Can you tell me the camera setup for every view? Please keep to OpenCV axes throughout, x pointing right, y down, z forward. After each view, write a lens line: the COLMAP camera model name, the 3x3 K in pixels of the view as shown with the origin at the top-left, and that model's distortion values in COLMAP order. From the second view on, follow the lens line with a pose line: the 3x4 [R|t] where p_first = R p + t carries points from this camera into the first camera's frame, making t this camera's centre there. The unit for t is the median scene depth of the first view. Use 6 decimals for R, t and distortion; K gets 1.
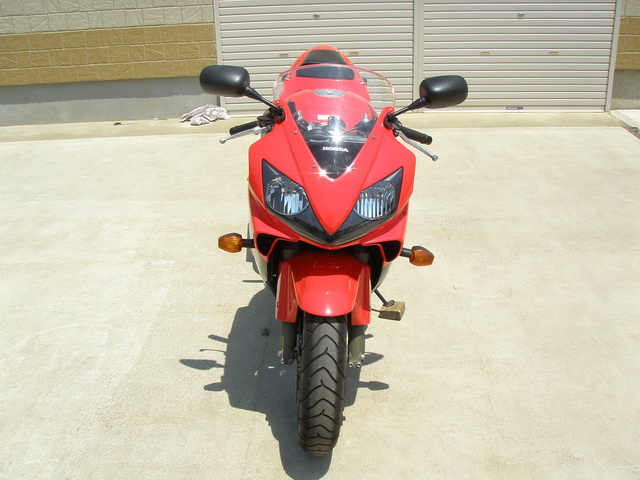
lens RADIAL K [[711.0, 0, 315.5], [0, 711.0, 248.2], [0, 0, 1]] dist [-0.209026, 0.196971]
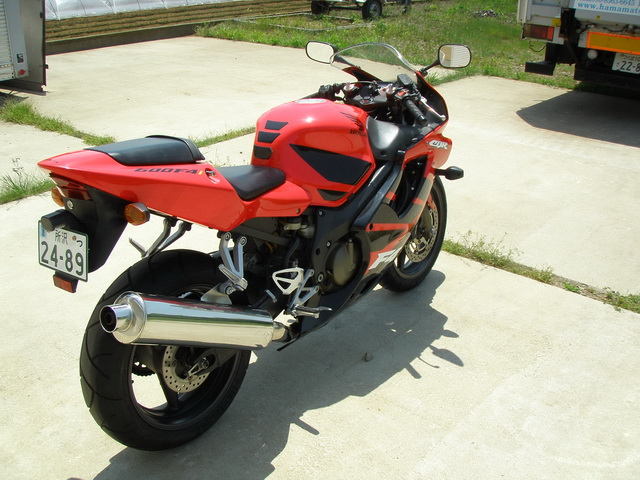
lens RADIAL K [[711.0, 0, 315.5], [0, 711.0, 248.2], [0, 0, 1]] dist [-0.209026, 0.196971]
pose [[-0.785273, -0.236915, 0.572029, -0.559055], [0.256439, 0.716472, 0.648774, -0.661760], [-0.563546, 0.656155, -0.501872, 1.508309]]
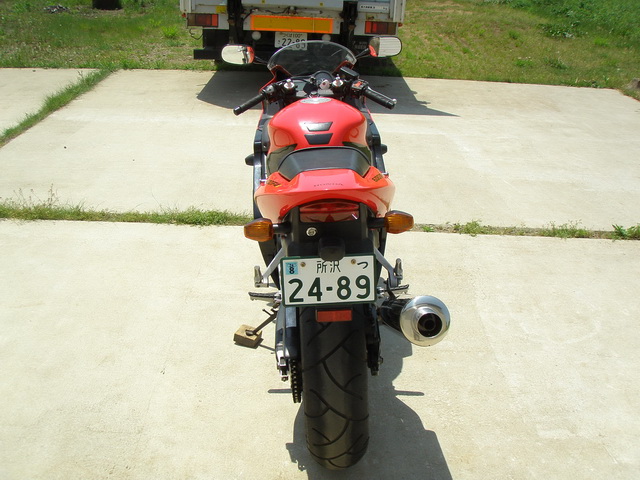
lens RADIAL K [[711.0, 0, 315.5], [0, 711.0, 248.2], [0, 0, 1]] dist [-0.209026, 0.196971]
pose [[-0.999743, 0.002730, -0.022503, 0.041632], [-0.014806, 0.673040, 0.739458, -0.776627], [0.017164, 0.739601, -0.672827, 1.716515]]
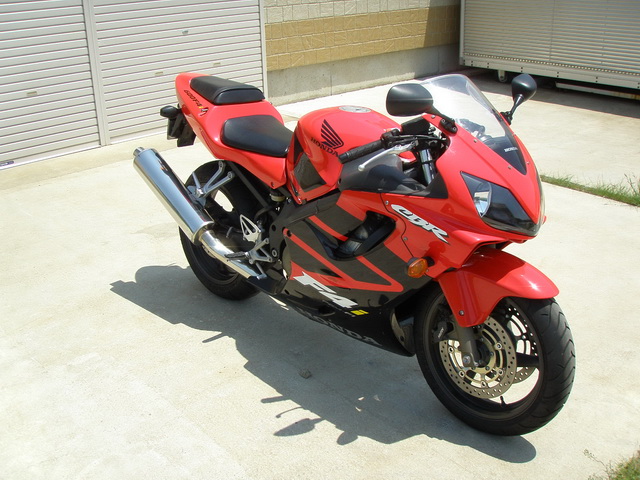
lens RADIAL K [[711.0, 0, 315.5], [0, 711.0, 248.2], [0, 0, 1]] dist [-0.209026, 0.196971]
pose [[0.729355, -0.257932, 0.633650, -0.645155], [0.277889, 0.958050, 0.070120, -0.108467], [-0.625155, 0.124942, 0.770435, 0.271191]]
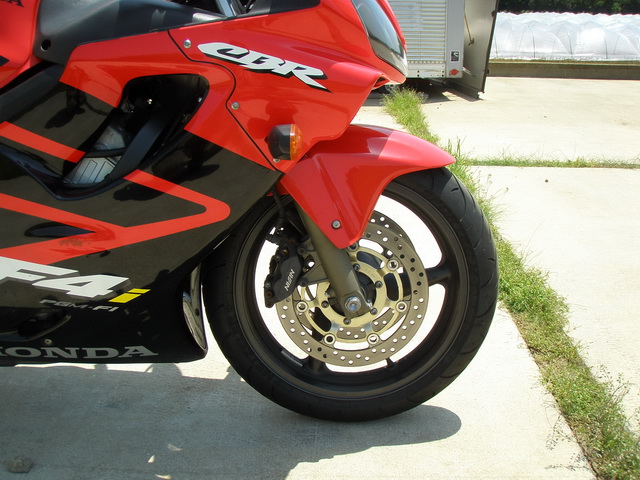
lens RADIAL K [[711.0, 0, 315.5], [0, 711.0, 248.2], [0, 0, 1]] dist [-0.209026, 0.196971]
pose [[0.007976, -0.296663, 0.954949, -0.491522], [0.408439, 0.872653, 0.267685, -0.054197], [-0.912751, 0.387903, 0.128129, 0.747003]]
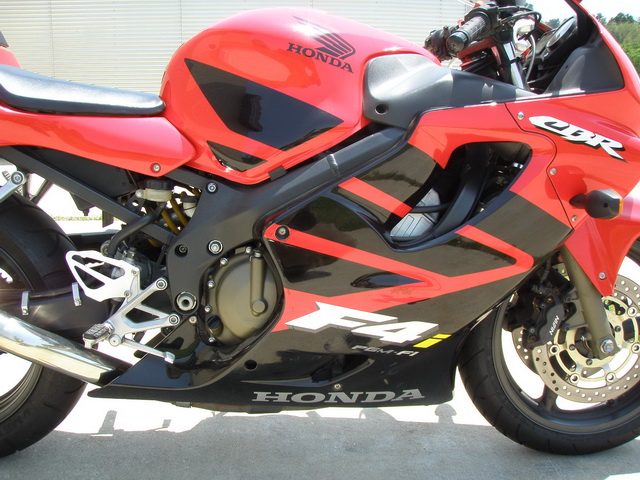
lens RADIAL K [[711.0, 0, 315.5], [0, 711.0, 248.2], [0, 0, 1]] dist [-0.209026, 0.196971]
pose [[-0.052208, -0.215042, 0.975208, -0.532695], [0.390001, 0.894601, 0.218146, -0.153879], [-0.919333, 0.391721, 0.037161, 0.960072]]
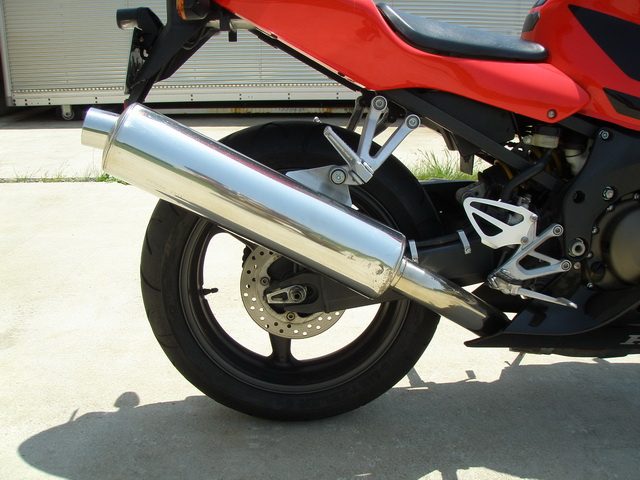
lens RADIAL K [[711.0, 0, 315.5], [0, 711.0, 248.2], [0, 0, 1]] dist [-0.209026, 0.196971]
pose [[-0.050411, -0.263779, 0.963265, -0.517857], [0.401074, 0.877956, 0.261407, -0.250198], [-0.914658, 0.399518, 0.061536, 1.216031]]
